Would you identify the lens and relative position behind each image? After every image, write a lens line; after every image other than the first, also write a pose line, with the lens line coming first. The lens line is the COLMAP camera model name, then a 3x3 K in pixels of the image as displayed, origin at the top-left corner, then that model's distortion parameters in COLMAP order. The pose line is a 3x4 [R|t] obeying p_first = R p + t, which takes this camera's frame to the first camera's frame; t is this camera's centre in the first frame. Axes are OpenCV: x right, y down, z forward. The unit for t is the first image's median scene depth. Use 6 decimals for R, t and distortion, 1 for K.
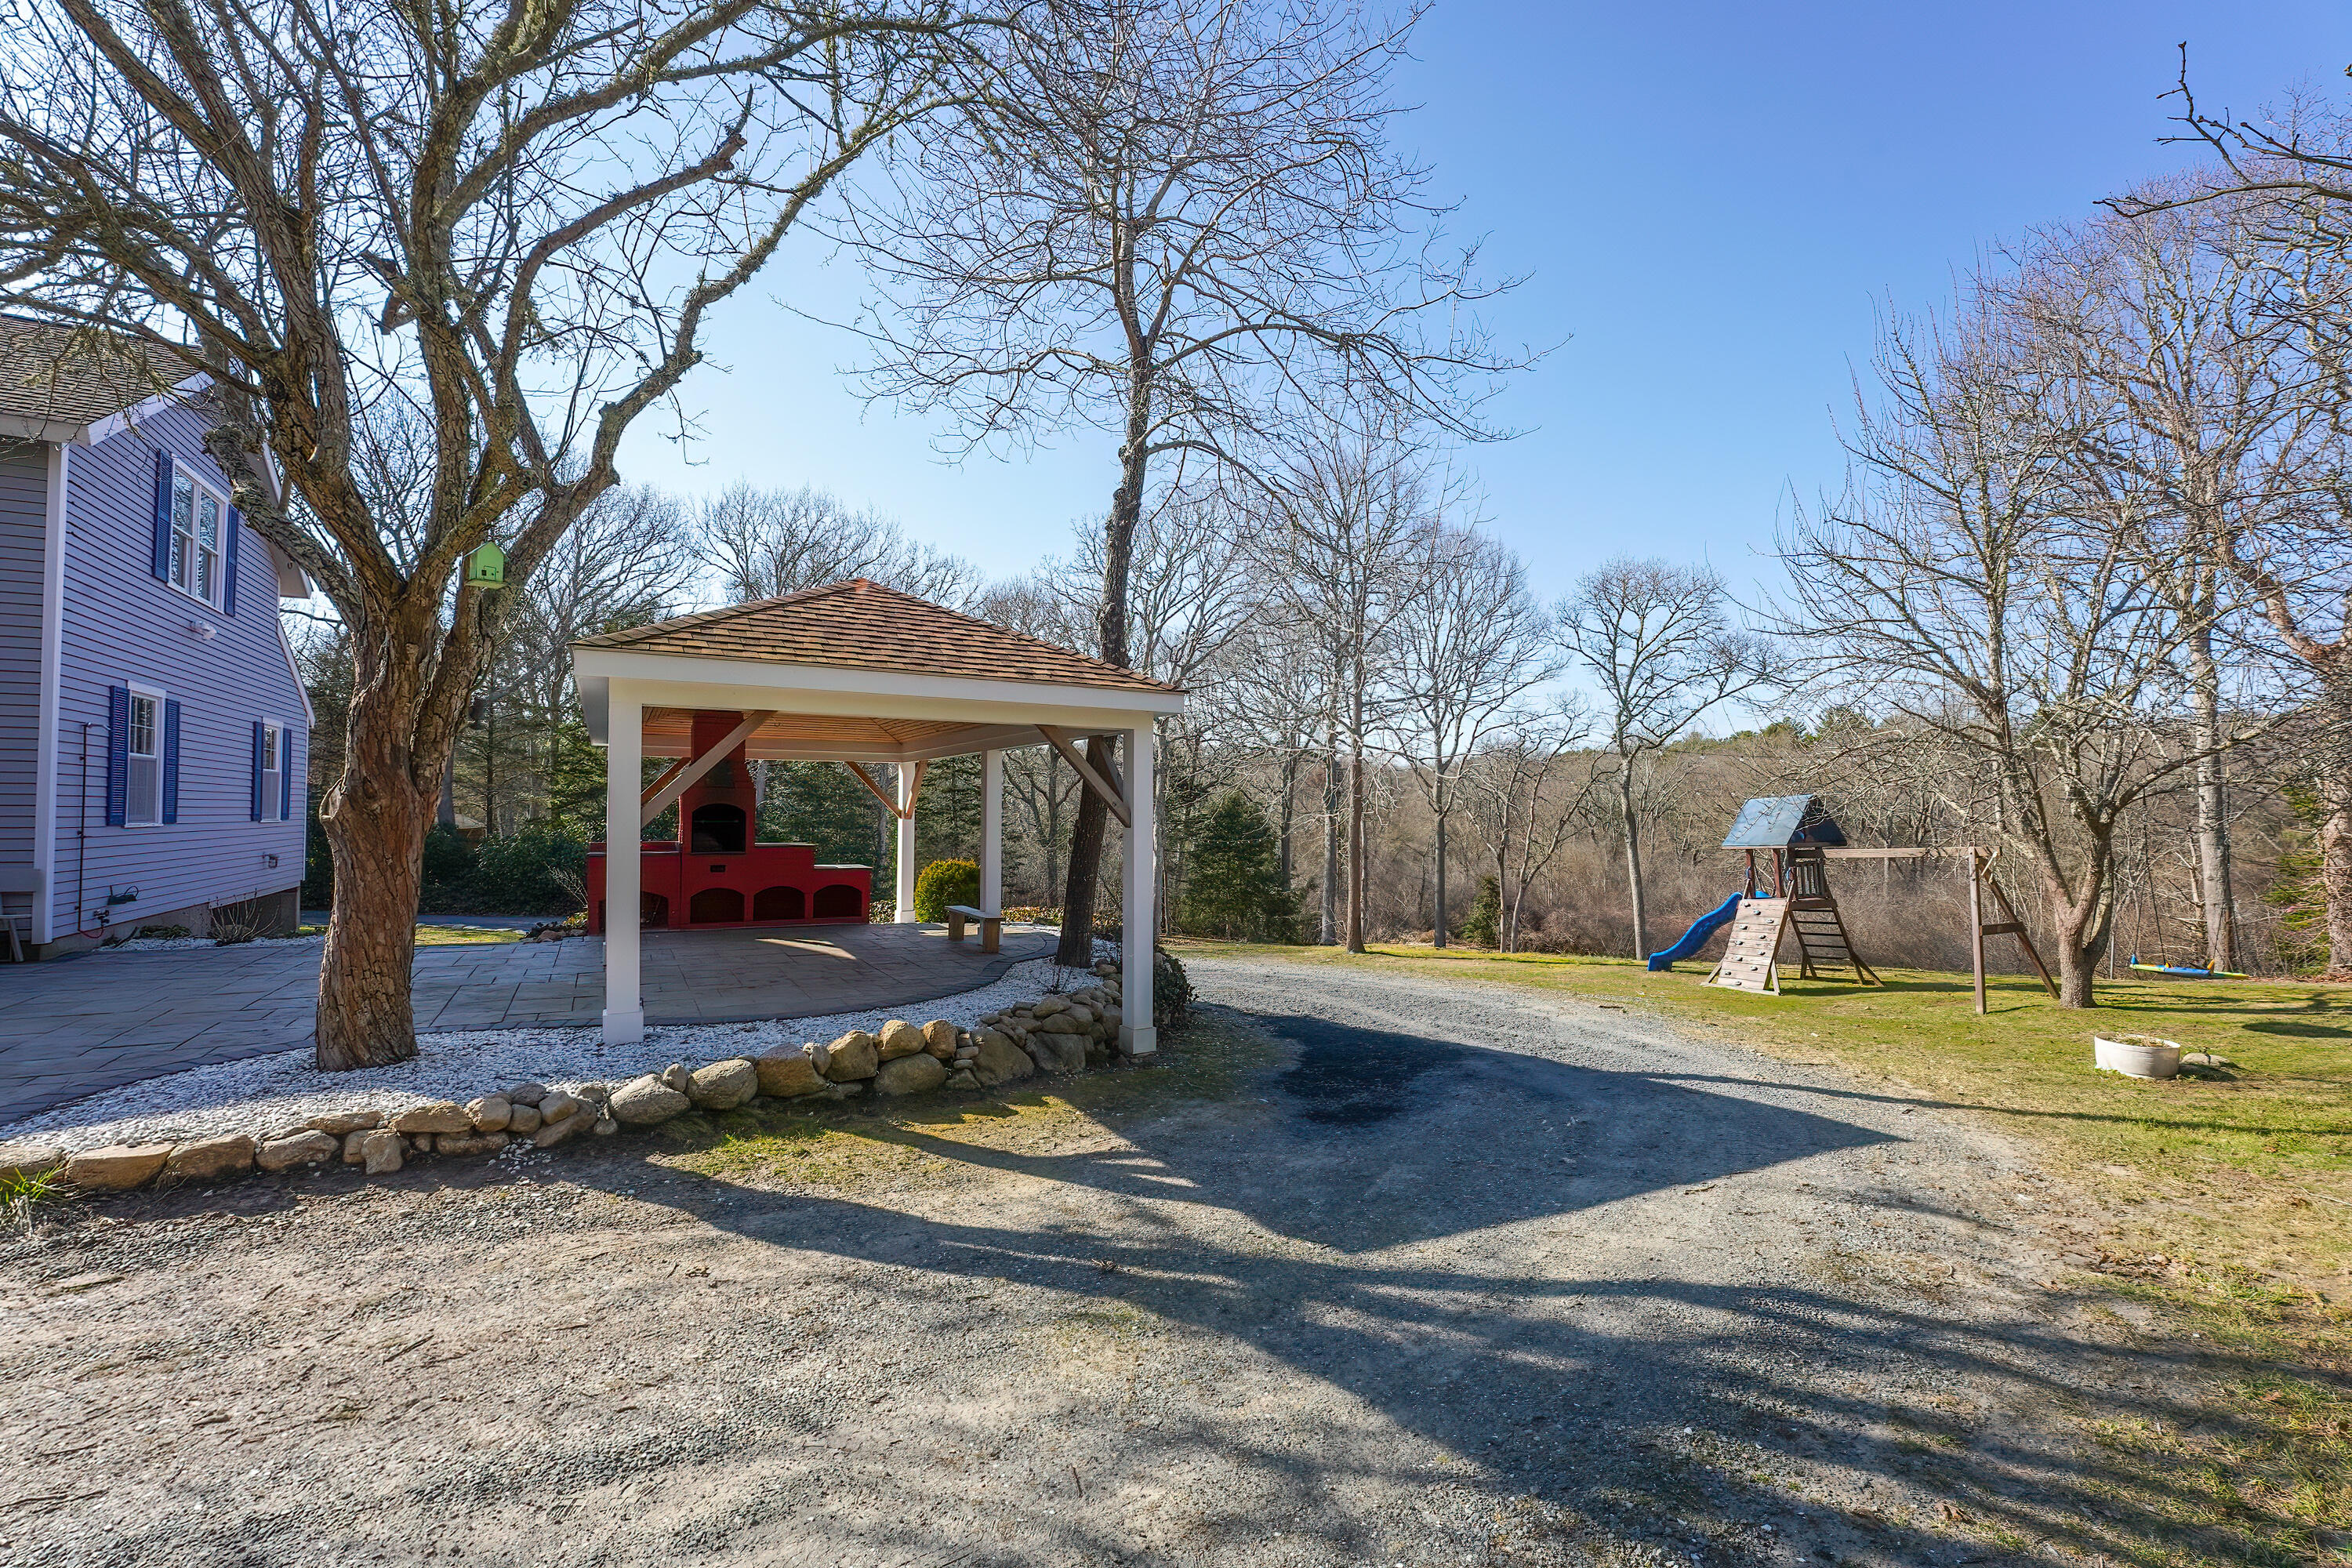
lens RADIAL K [[966.3, 0, 1174.6], [0, 966.3, 786.1], [0, 0, 1]] dist [-0.023164, -0.000381]
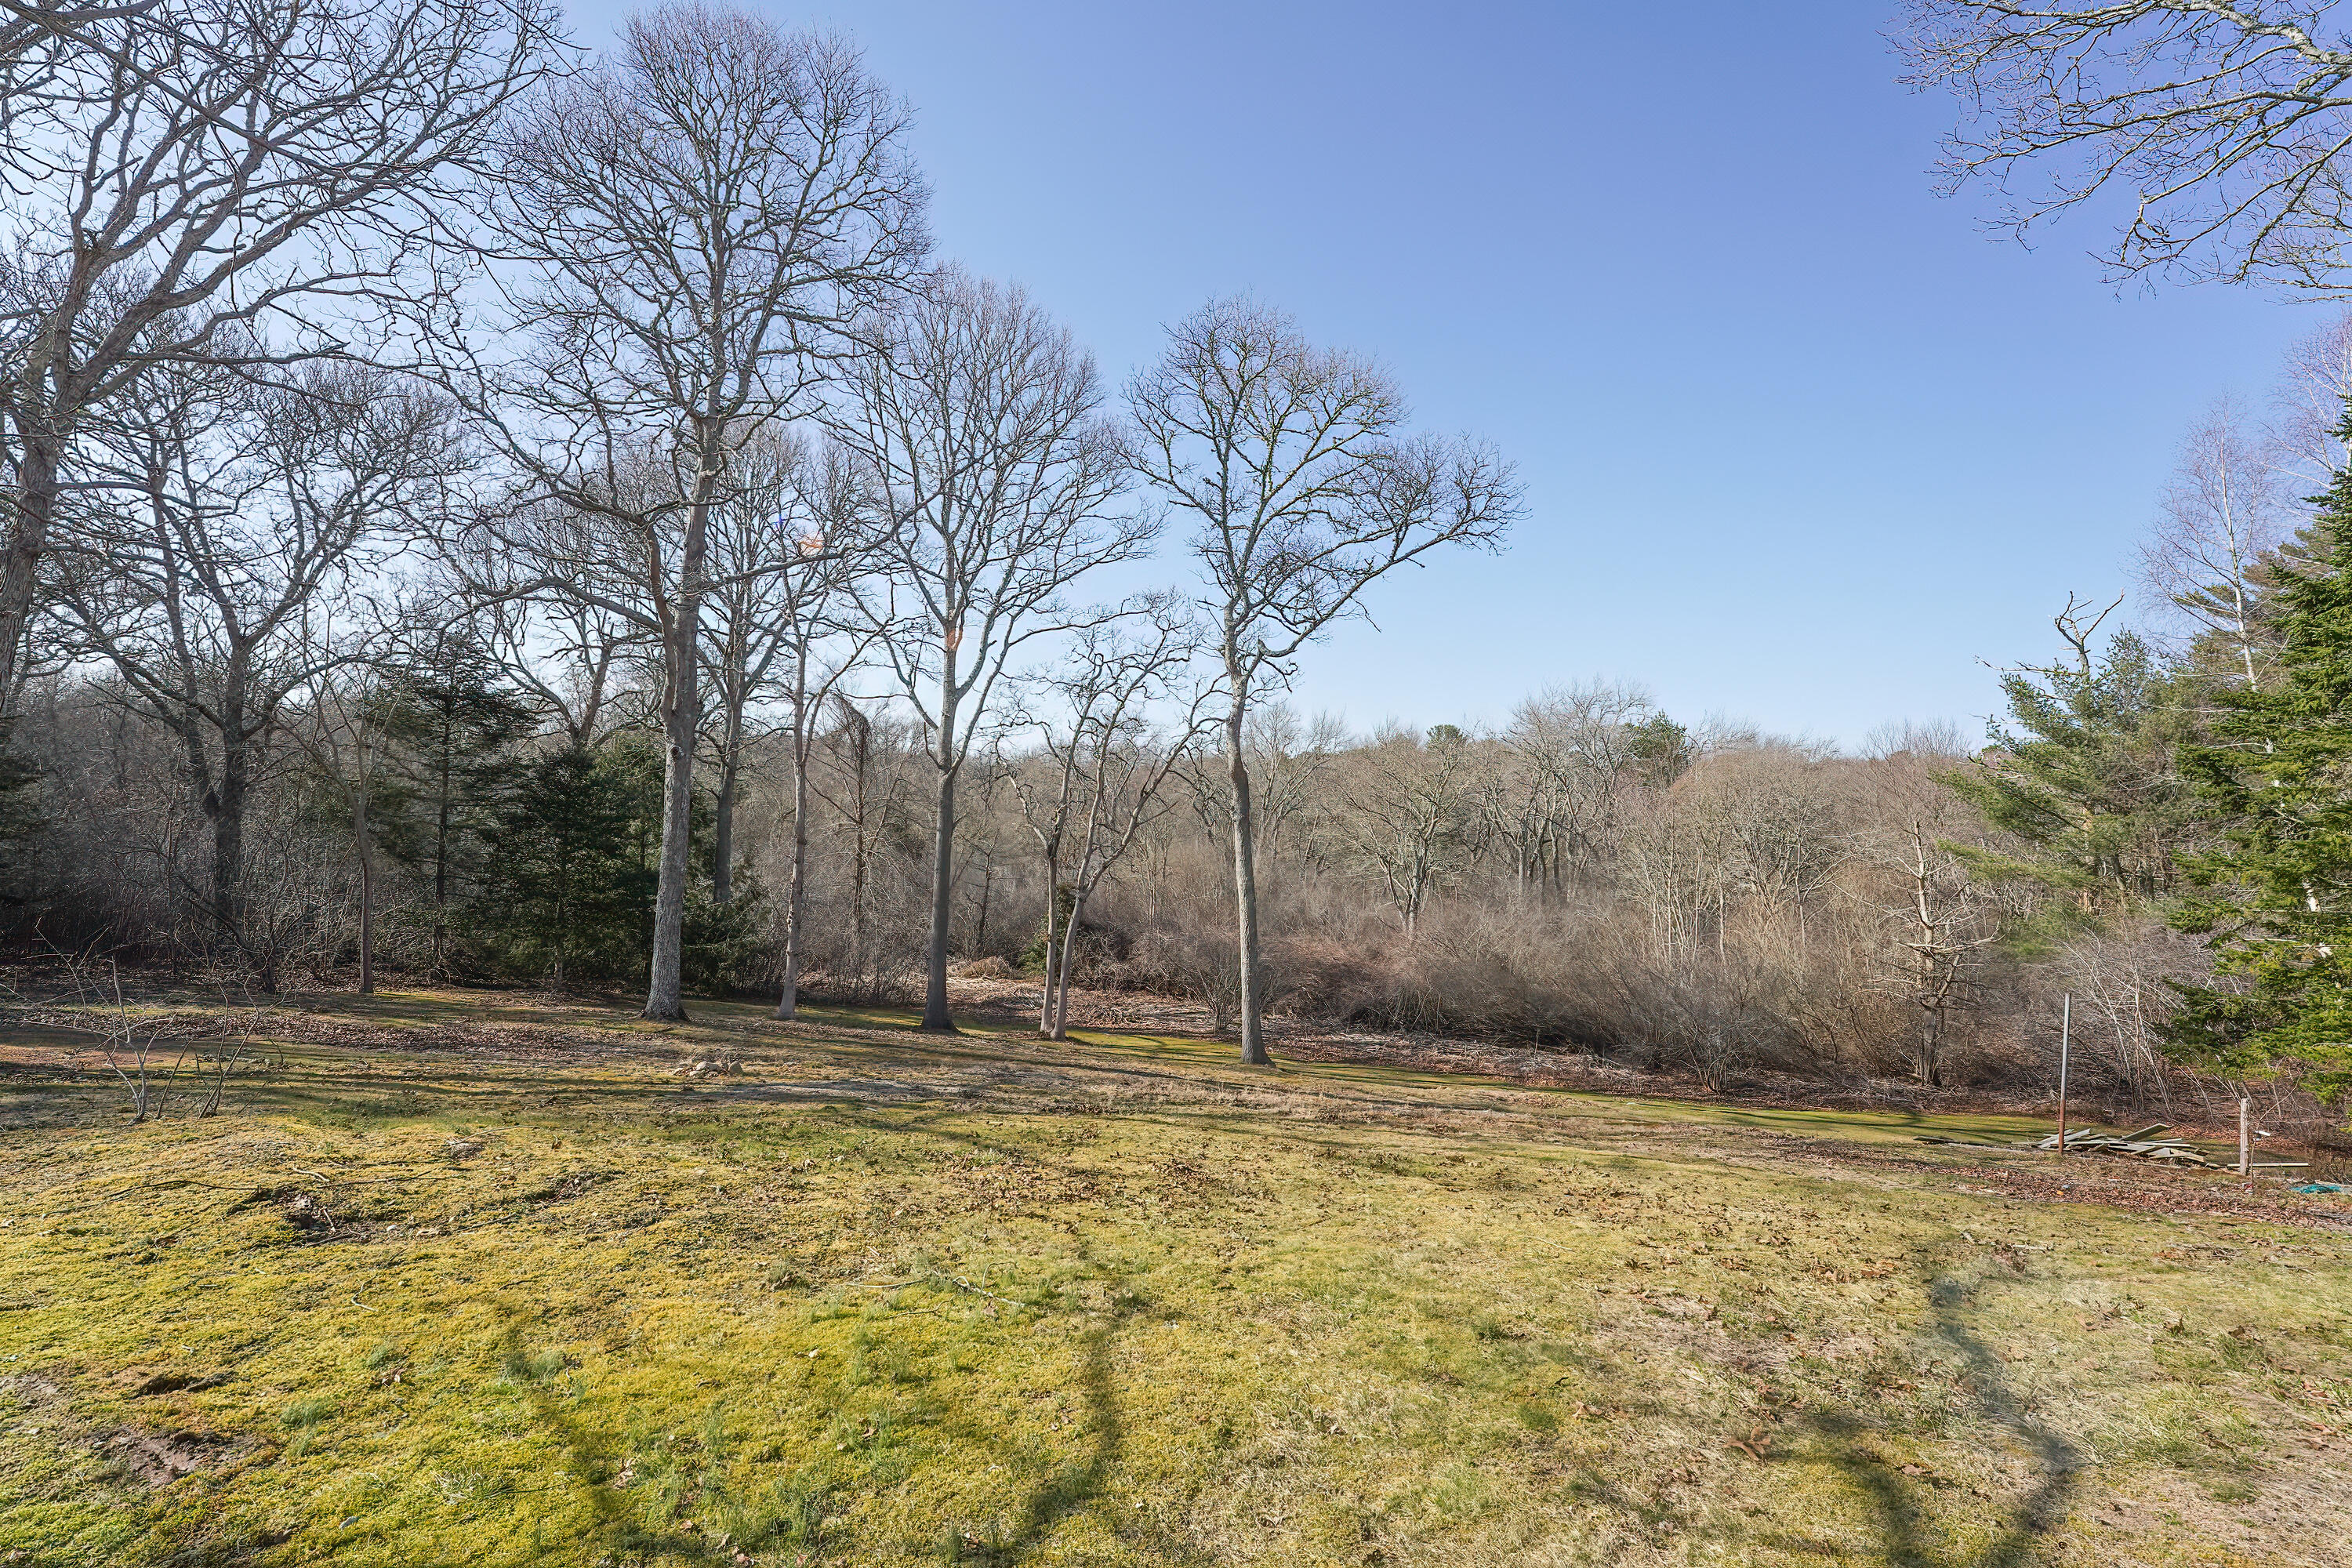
lens RADIAL K [[966.3, 0, 1174.6], [0, 966.3, 786.1], [0, 0, 1]] dist [-0.023164, -0.000381]
pose [[0.936531, 0.044752, 0.347717, 0.218313], [-0.039770, 0.998978, -0.021455, 0.048807], [-0.348322, 0.006264, 0.937354, 0.435075]]
